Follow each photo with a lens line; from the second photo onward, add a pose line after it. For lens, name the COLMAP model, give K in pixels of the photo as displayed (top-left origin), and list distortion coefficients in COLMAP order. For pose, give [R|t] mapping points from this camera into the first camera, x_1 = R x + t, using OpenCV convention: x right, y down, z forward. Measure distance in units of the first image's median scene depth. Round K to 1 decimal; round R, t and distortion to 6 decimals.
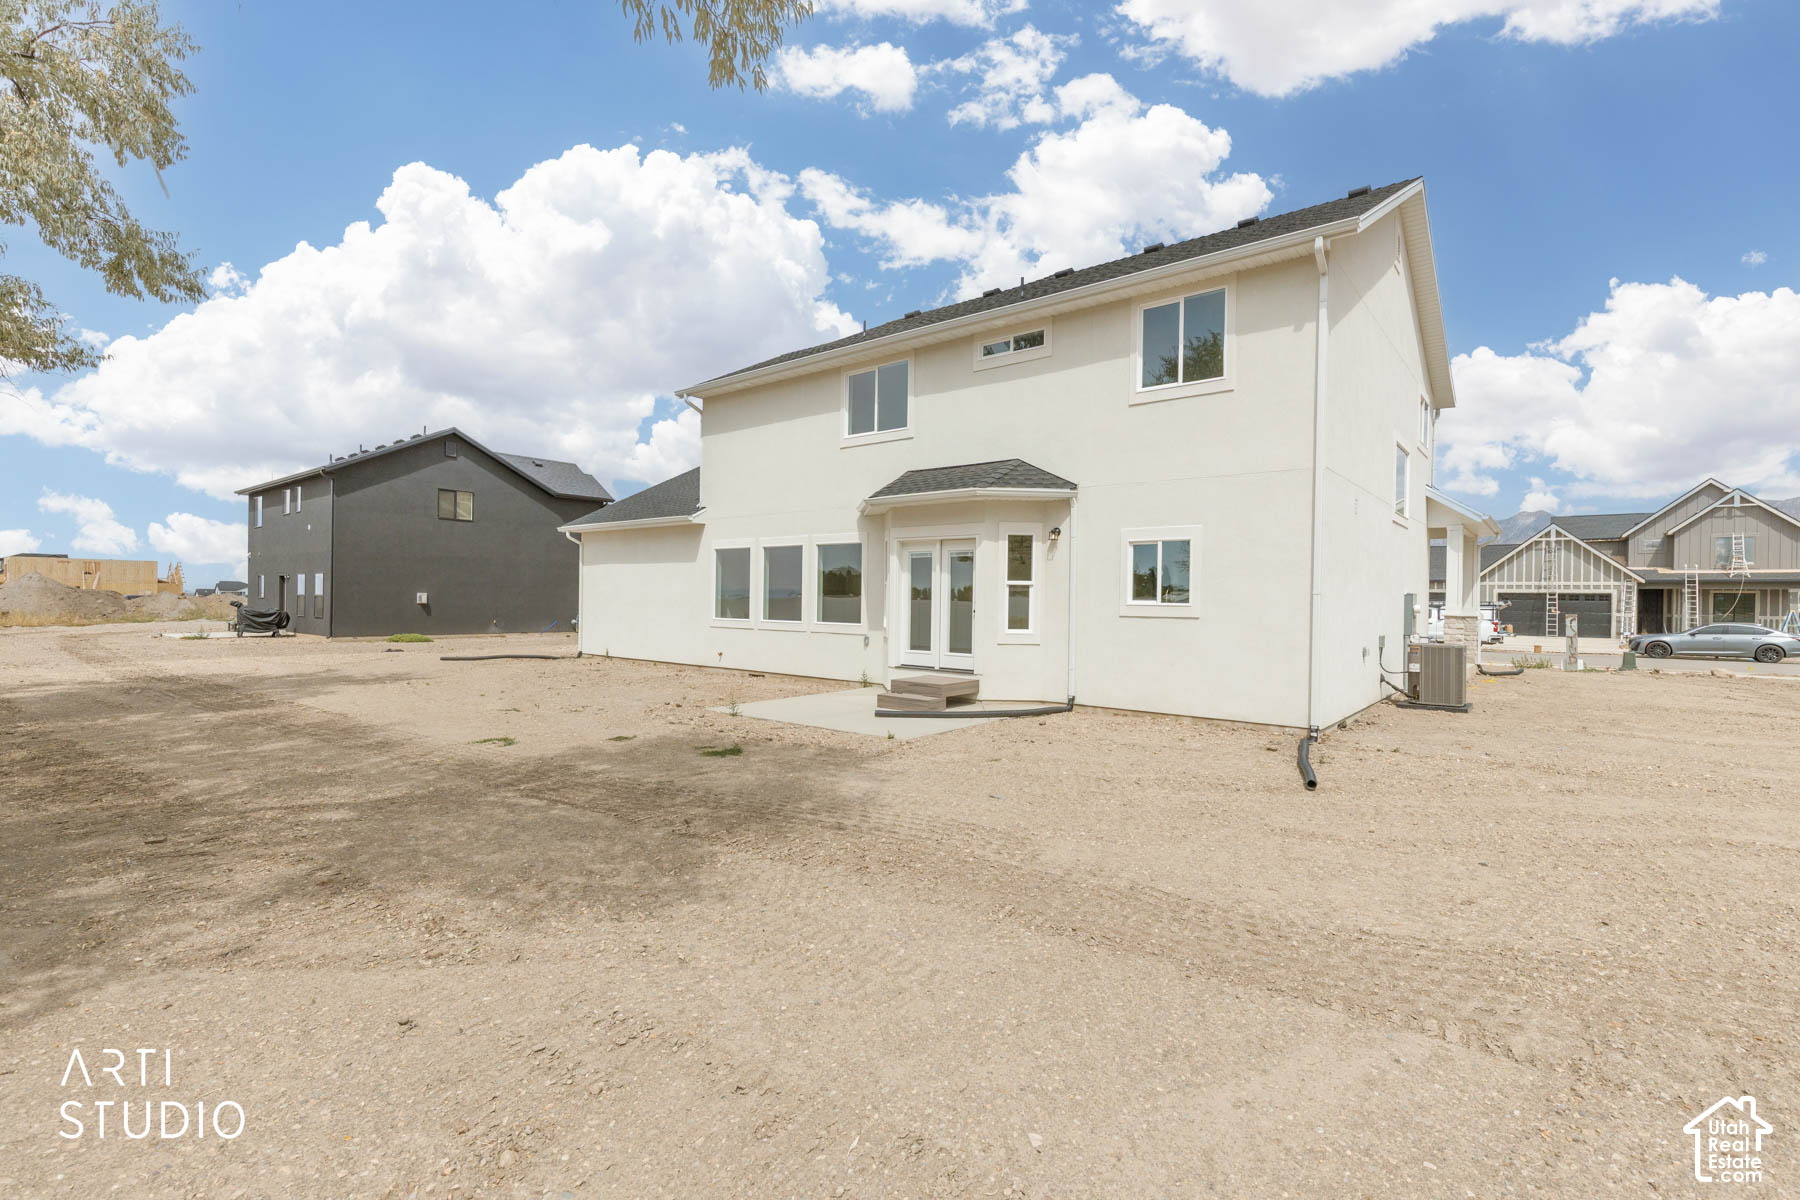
lens RADIAL K [[810.6, 0, 899.8], [0, 810.6, 606.4], [0, 0, 1]] dist [0.011312, -0.001266]
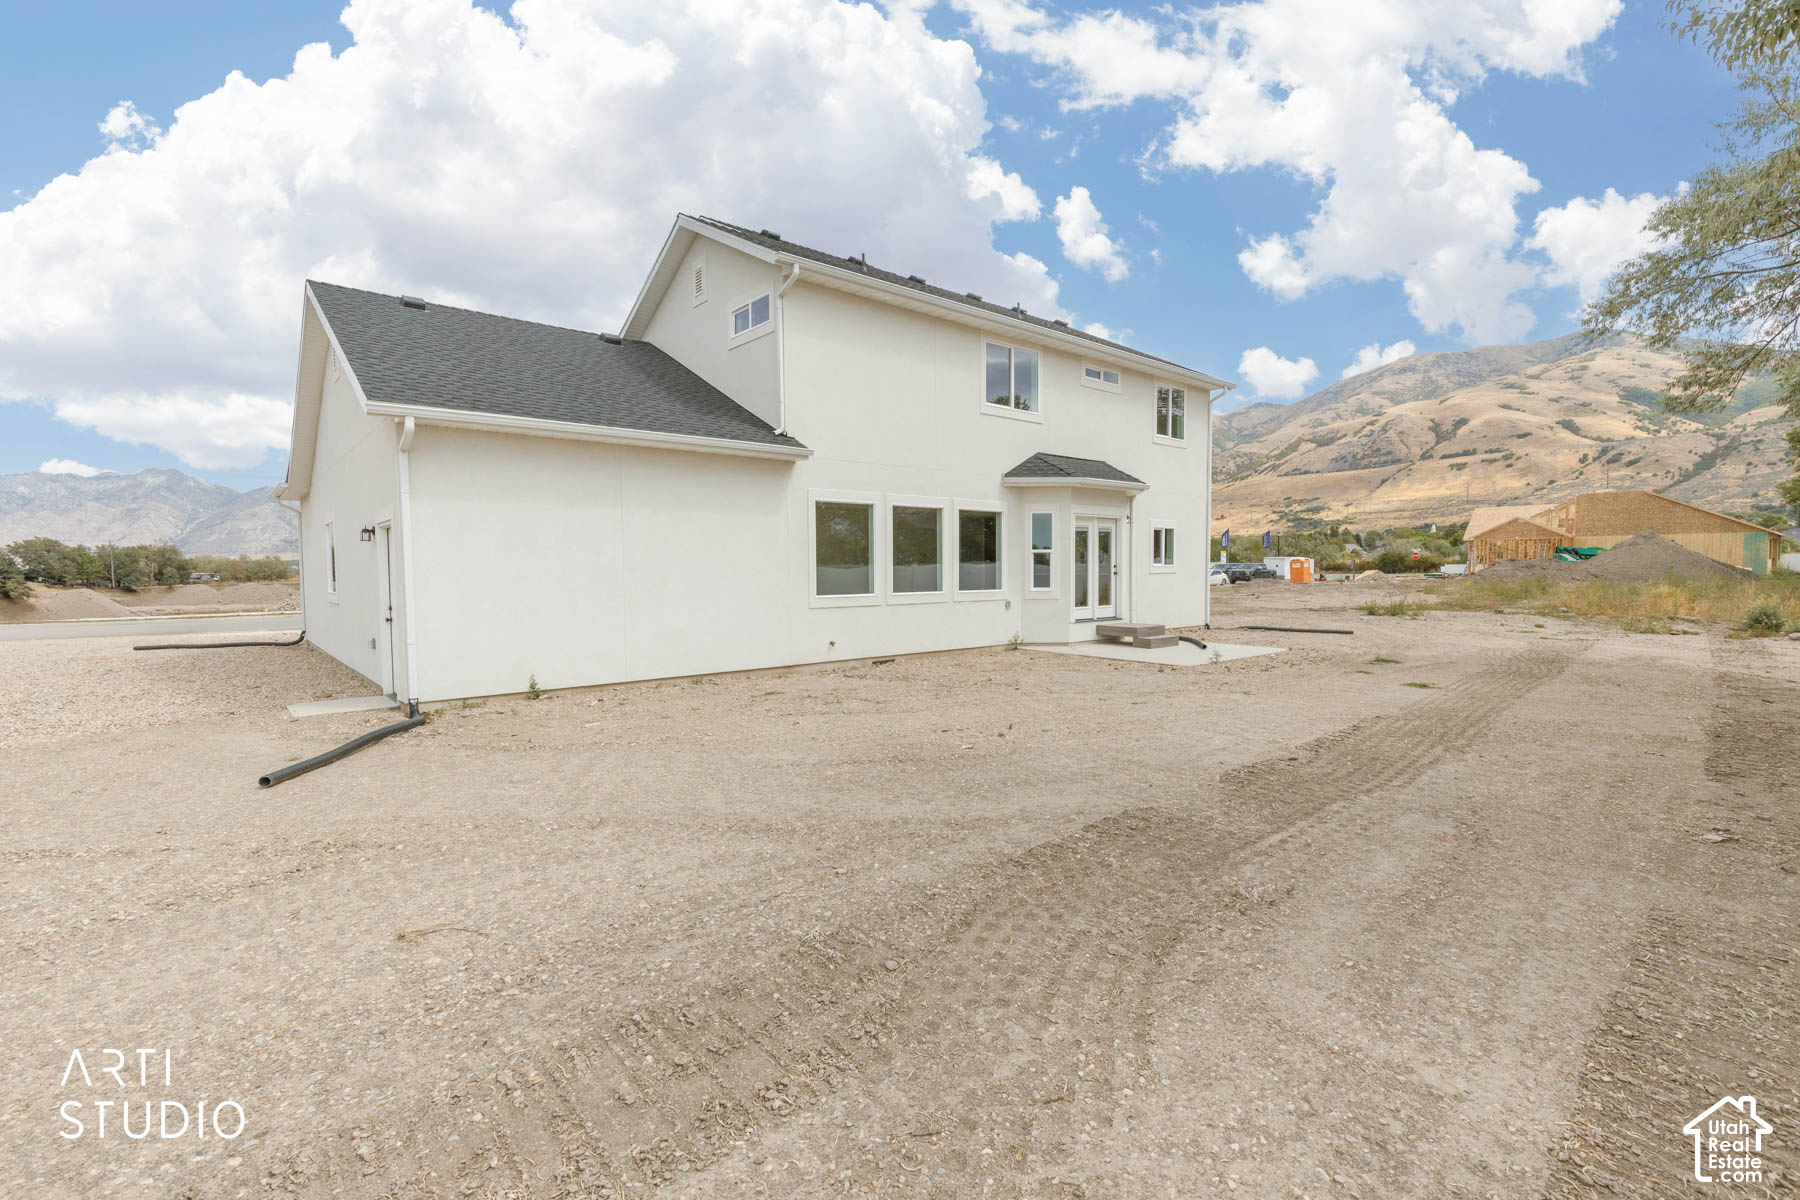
lens RADIAL K [[865.6, 0, 866.0], [0, 865.6, 607.0], [0, 0, 1]] dist [0.009030, -0.000138]
pose [[0.165294, -0.062013, 0.984293, -1.355540], [0.017230, 0.998050, 0.059986, -0.030225], [-0.986094, 0.007044, 0.166041, 1.134570]]
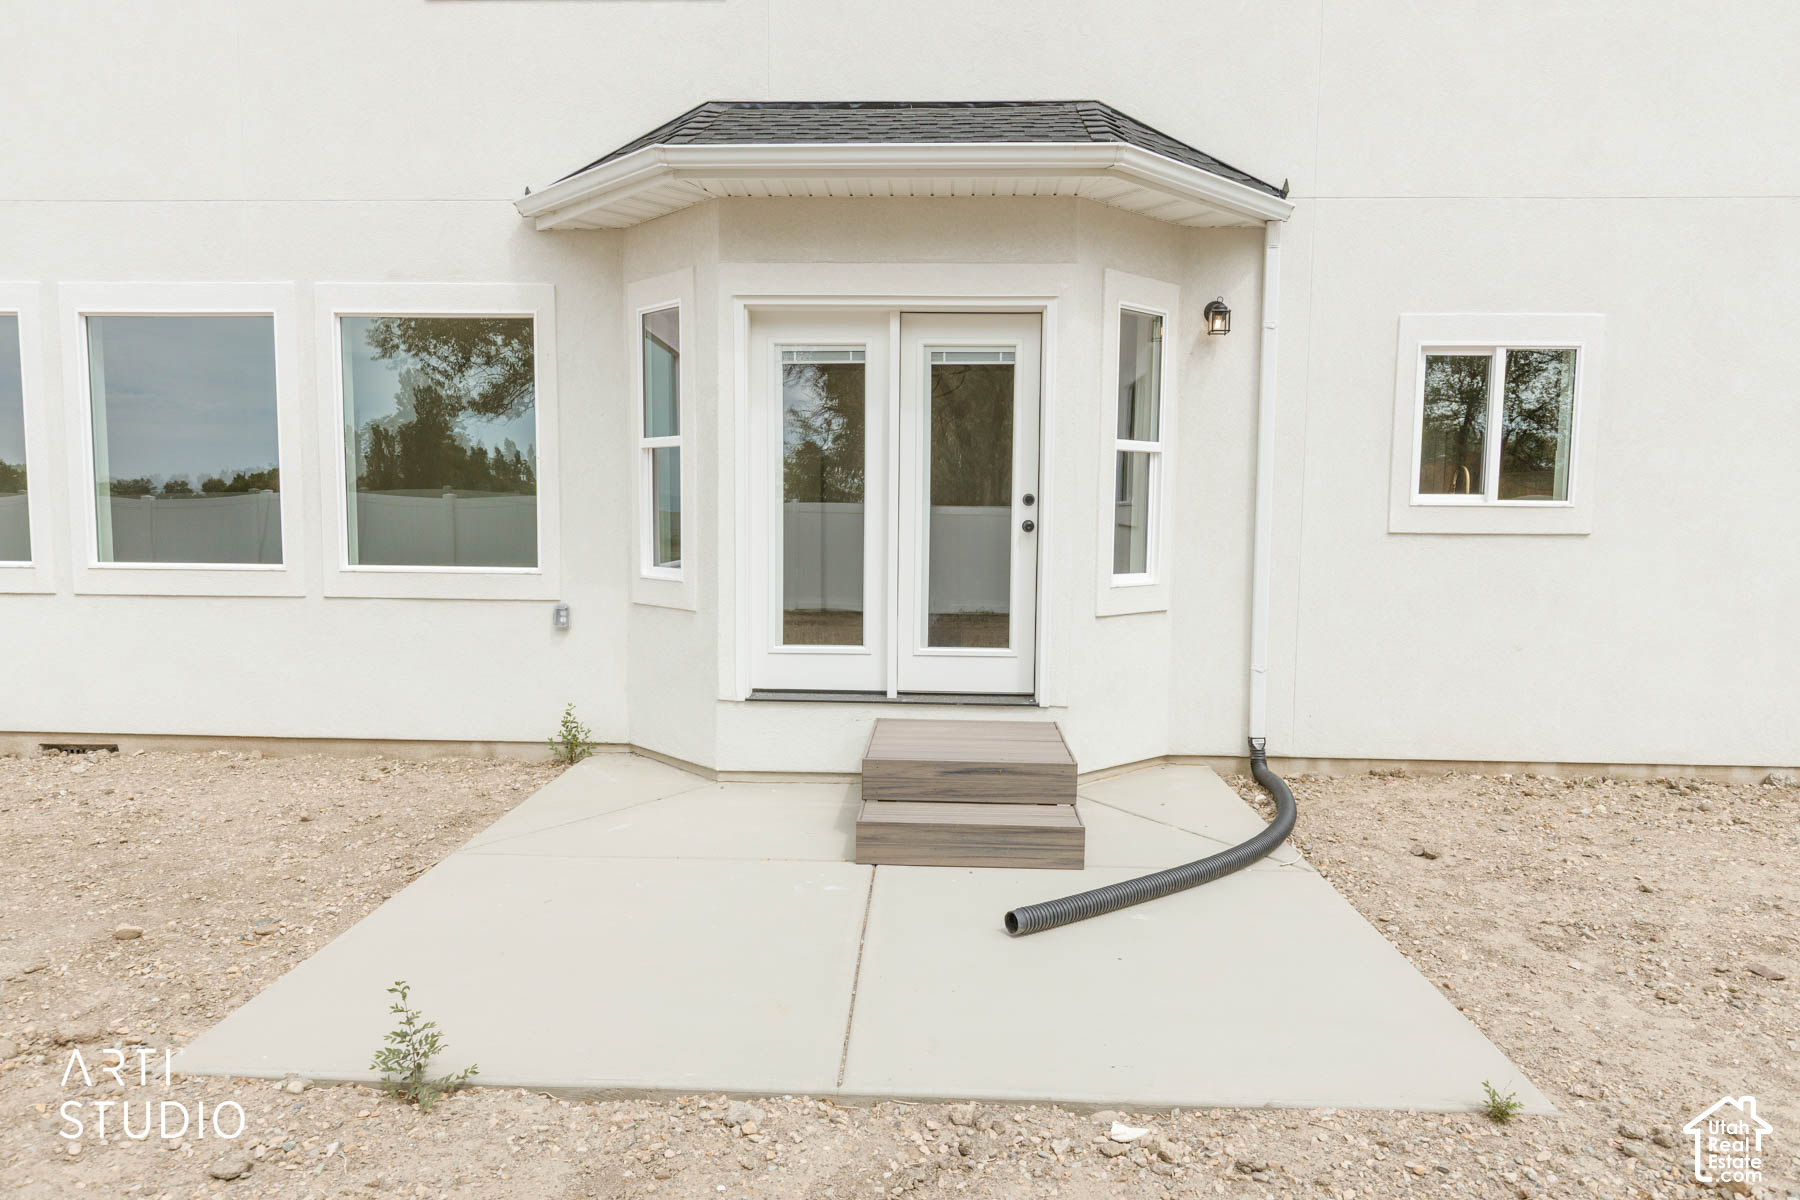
lens RADIAL K [[1164.1, 0, 902.1], [0, 1164.1, 622.8], [0, 0, 1]] dist [0.000500, 0.000022]
pose [[0.803002, -0.061789, 0.592764, -0.241326], [0.008014, 0.995641, 0.092929, 0.000745], [-0.595922, -0.069871, 0.799997, 0.612430]]
